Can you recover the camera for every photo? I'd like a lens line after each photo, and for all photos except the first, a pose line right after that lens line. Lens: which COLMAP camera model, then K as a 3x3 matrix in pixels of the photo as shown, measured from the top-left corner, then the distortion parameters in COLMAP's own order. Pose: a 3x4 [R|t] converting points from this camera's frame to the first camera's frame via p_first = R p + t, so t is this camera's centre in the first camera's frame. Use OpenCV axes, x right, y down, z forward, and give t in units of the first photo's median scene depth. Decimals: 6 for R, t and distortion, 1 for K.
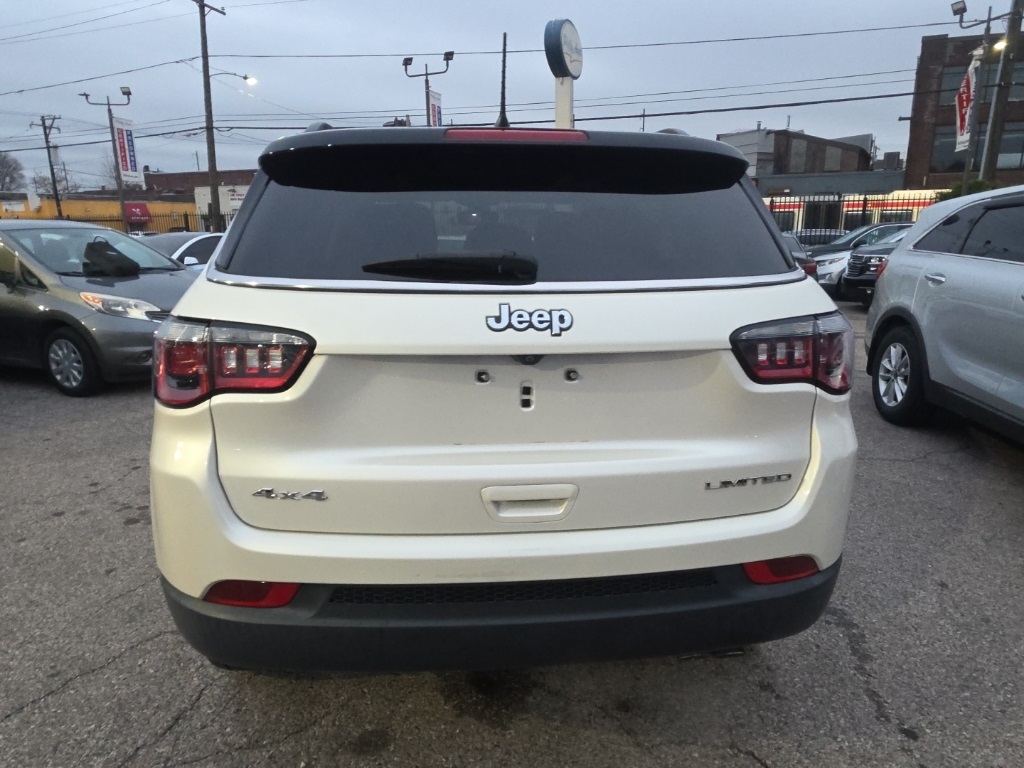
lens RADIAL K [[661.1, 0, 515.3], [0, 661.1, 384.3], [0, 0, 1]] dist [0.012290, -0.006114]
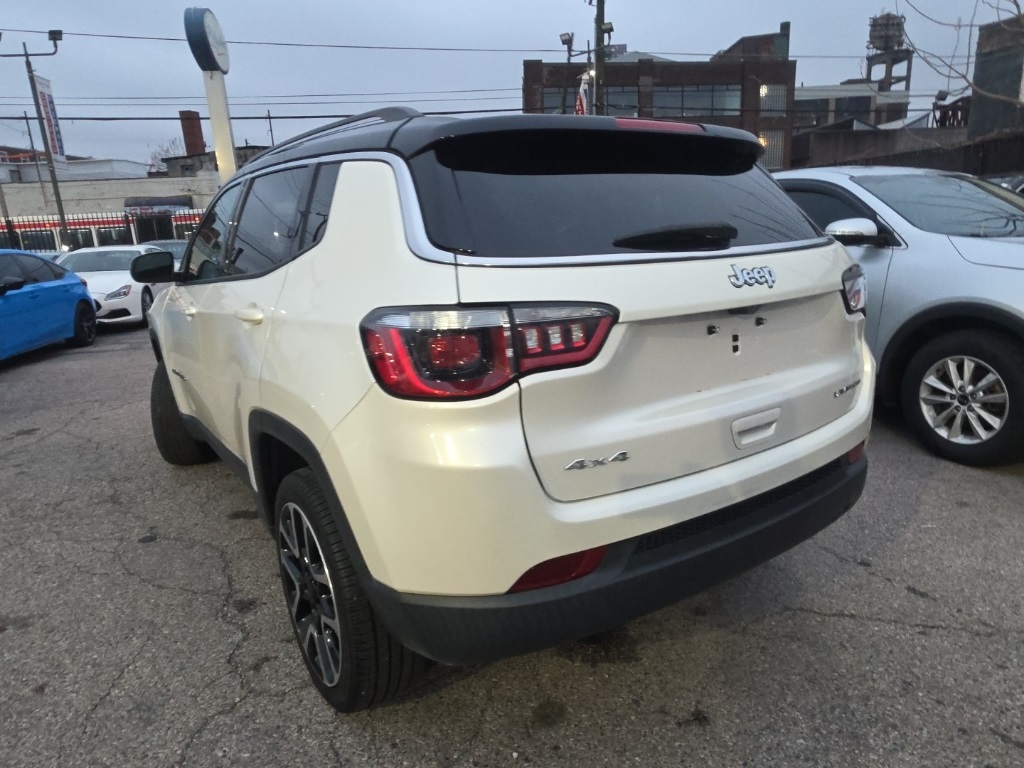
lens RADIAL K [[661.1, 0, 515.3], [0, 661.1, 384.3], [0, 0, 1]] dist [0.012290, -0.006114]
pose [[0.869286, -0.148753, 0.471396, -0.854202], [0.151394, 0.987937, 0.032571, -0.006702], [-0.470555, 0.043053, 0.881320, 0.126246]]
